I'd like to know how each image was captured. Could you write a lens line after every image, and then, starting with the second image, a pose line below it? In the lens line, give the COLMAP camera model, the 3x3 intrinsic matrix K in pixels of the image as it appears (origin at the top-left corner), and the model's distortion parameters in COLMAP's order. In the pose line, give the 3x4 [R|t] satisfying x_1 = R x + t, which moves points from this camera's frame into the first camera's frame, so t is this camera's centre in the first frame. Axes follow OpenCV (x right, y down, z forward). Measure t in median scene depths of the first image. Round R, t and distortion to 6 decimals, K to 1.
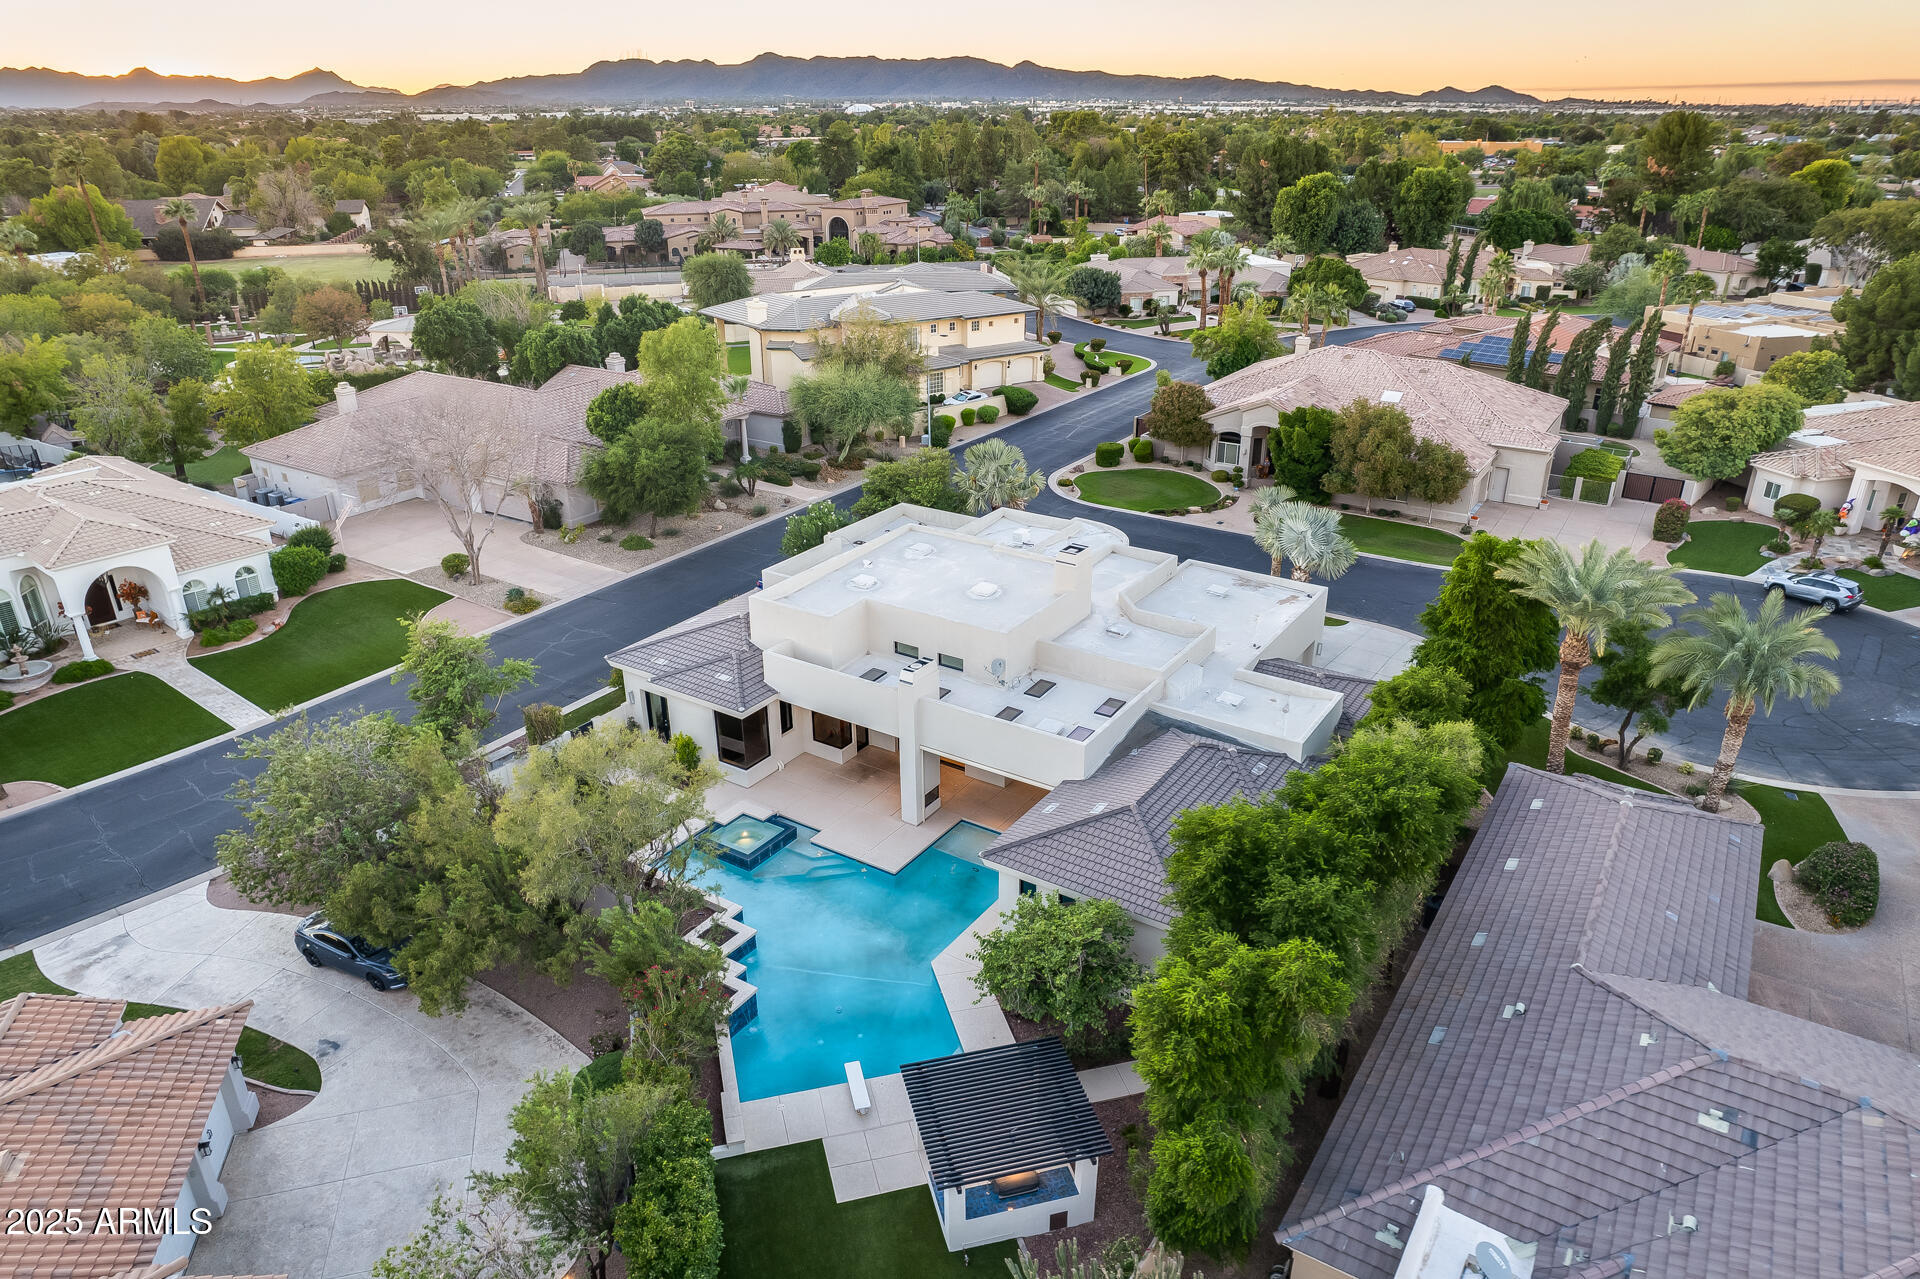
lens RADIAL K [[1285.2, 0, 960.0], [0, 1285.2, 639.5], [0, 0, 1]] dist [-0.039258, 0.001256]
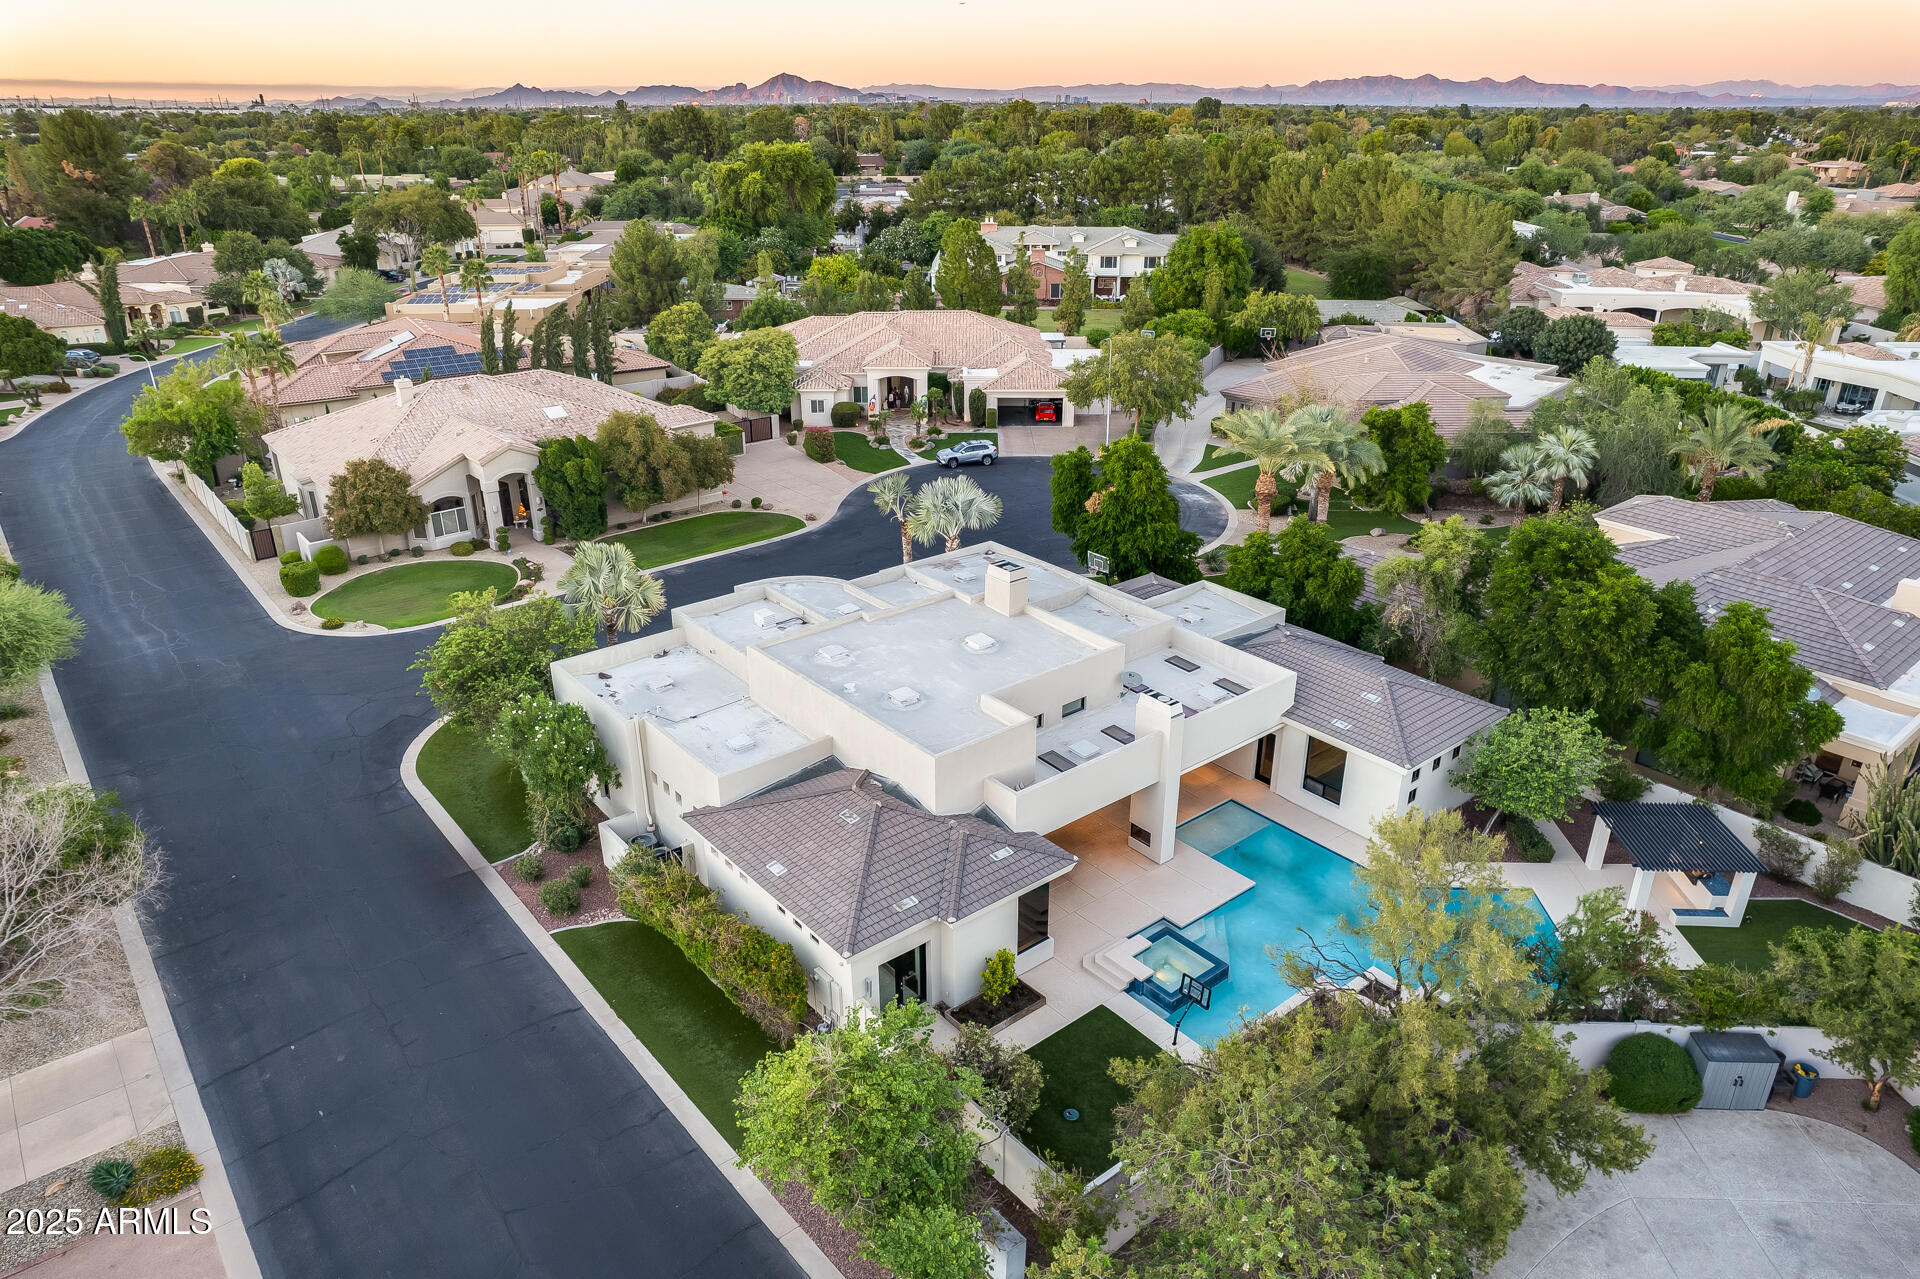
lens RADIAL K [[1285.2, 0, 960.0], [0, 1285.2, 639.5], [0, 0, 1]] dist [-0.039258, 0.001256]
pose [[0.272465, -0.375748, 0.885763, -0.499753], [0.372331, 0.890047, 0.263034, -0.180774], [-0.887205, 0.258130, 0.382409, 0.414025]]
